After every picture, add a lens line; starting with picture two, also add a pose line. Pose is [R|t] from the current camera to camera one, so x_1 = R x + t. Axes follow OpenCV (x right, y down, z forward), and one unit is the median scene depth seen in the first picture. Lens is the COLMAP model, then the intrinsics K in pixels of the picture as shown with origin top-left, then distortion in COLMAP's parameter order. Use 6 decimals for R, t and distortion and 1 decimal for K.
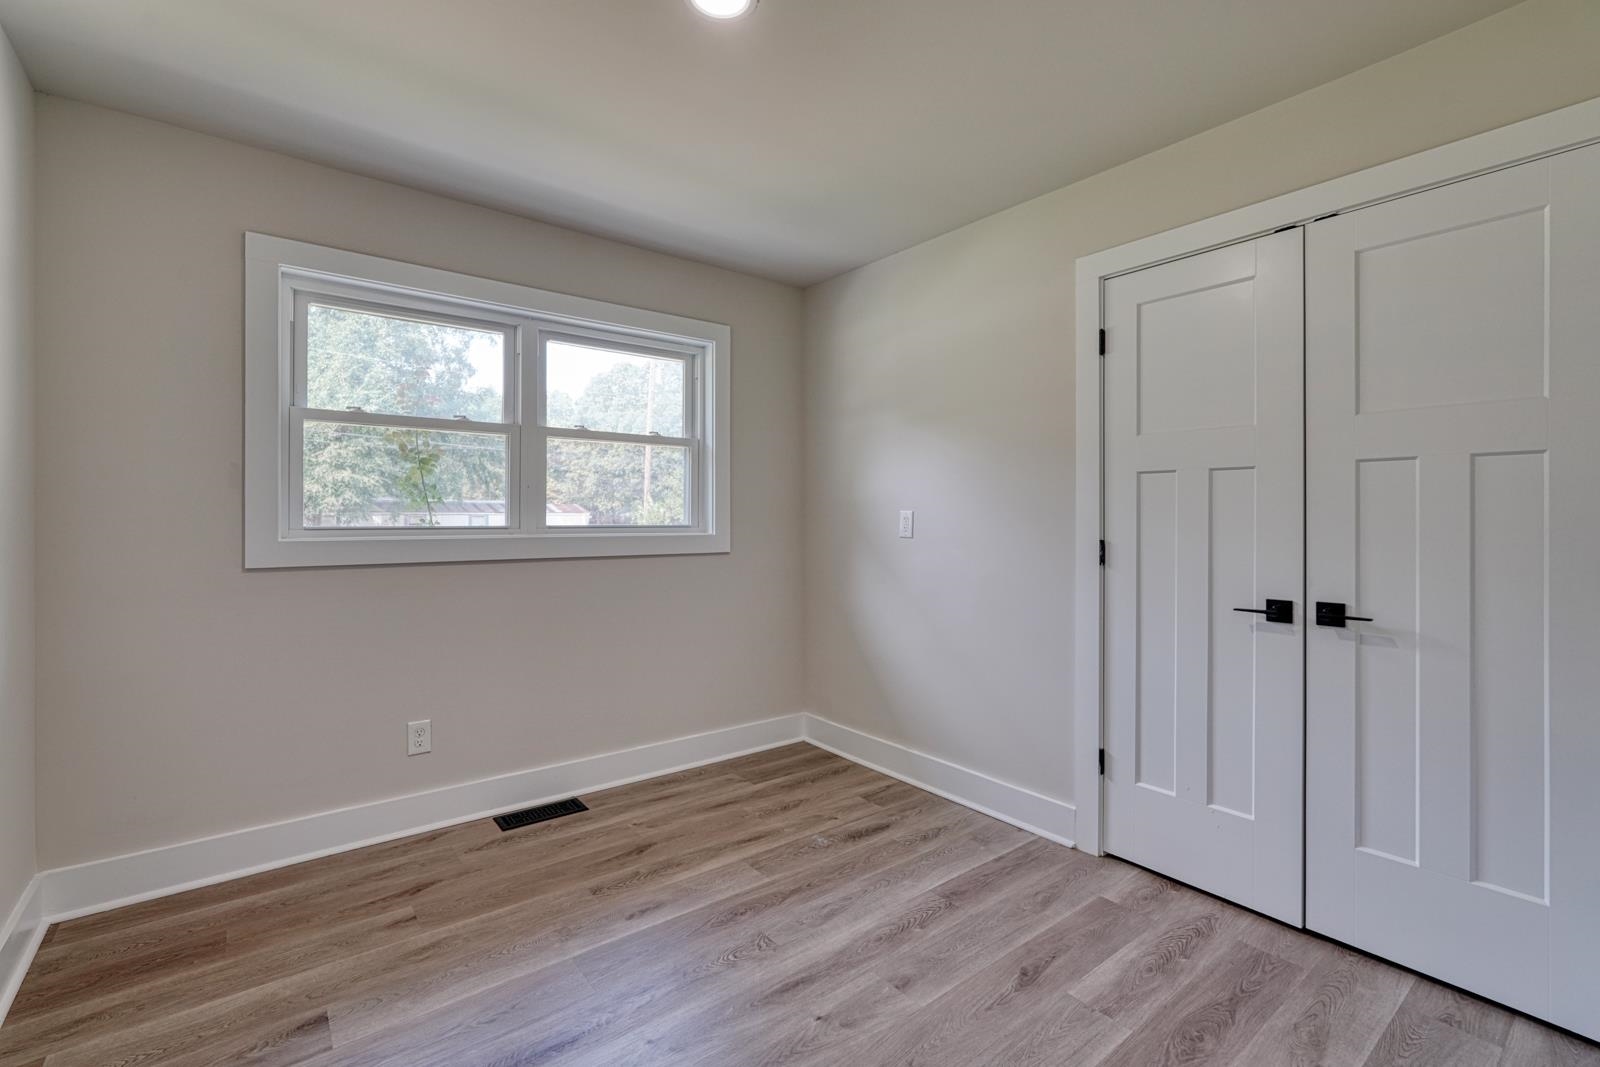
lens RADIAL K [[705.9, 0, 797.0], [0, 705.9, 535.0], [0, 0, 1]] dist [-0.014013, 0.006587]
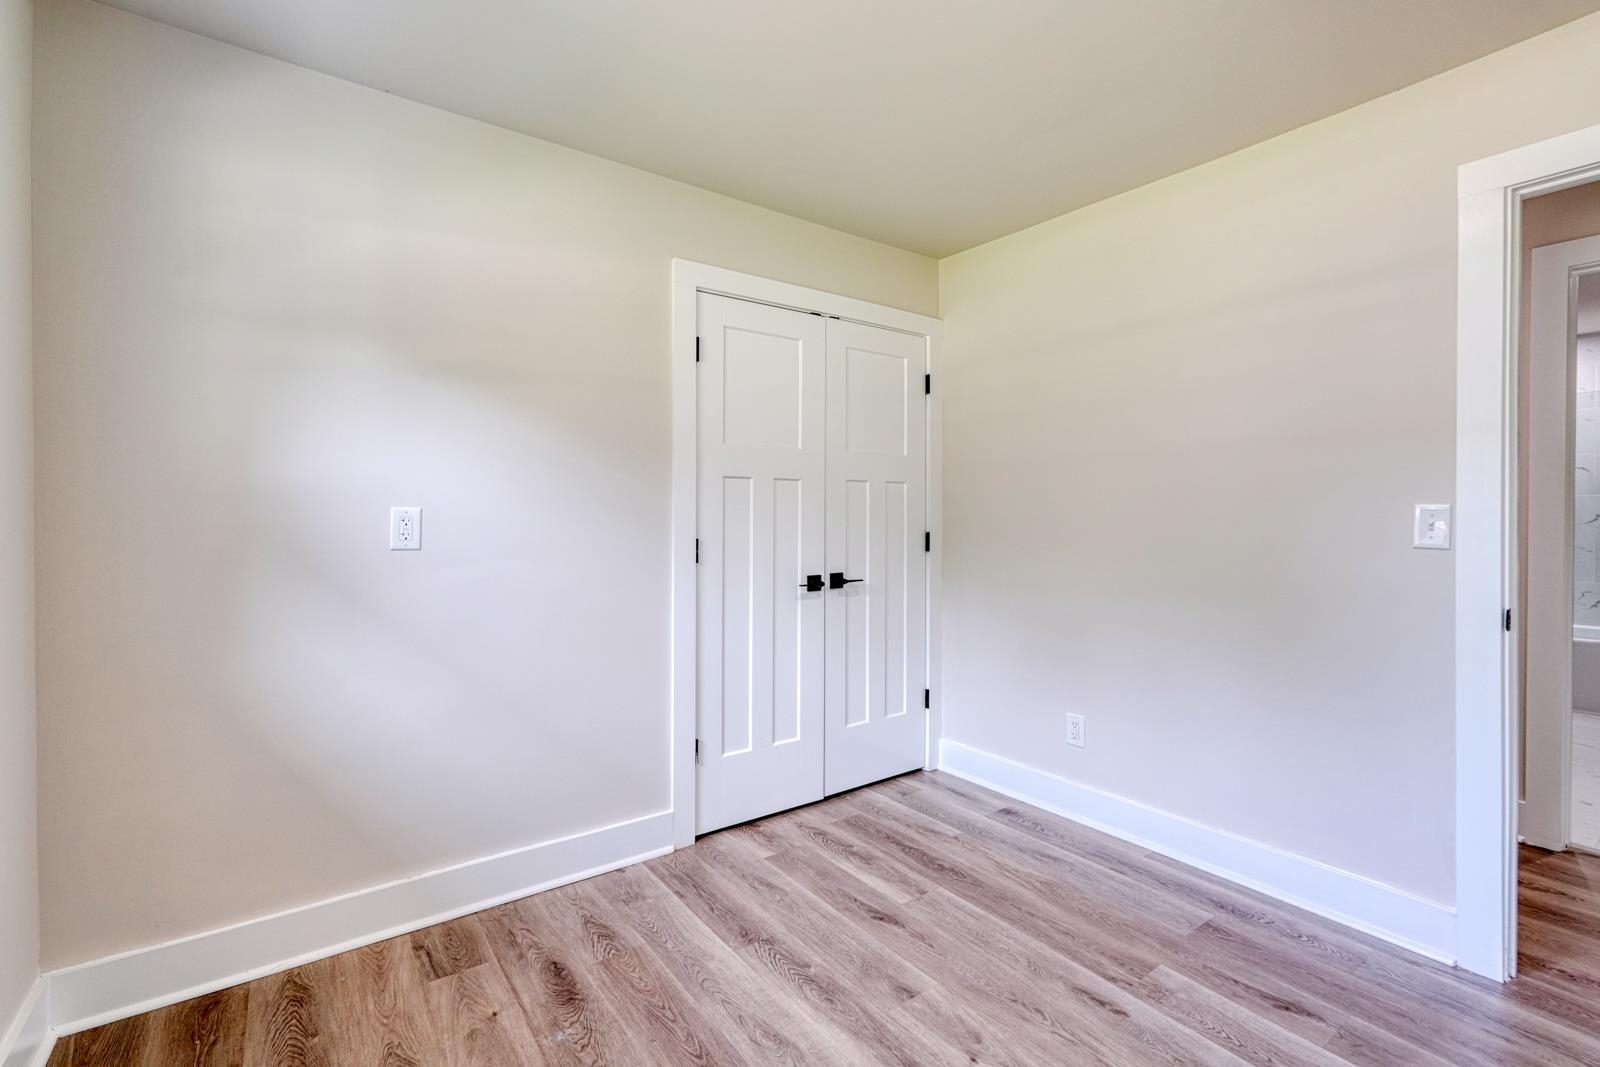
lens RADIAL K [[705.9, 0, 798.4], [0, 705.9, 530.1], [0, 0, 1]] dist [-0.014013, 0.006587]
pose [[0.038458, -0.019532, 0.999069, -0.687822], [0.026017, 0.999490, 0.018538, -0.023939], [-0.998921, 0.025280, 0.038946, 0.915251]]
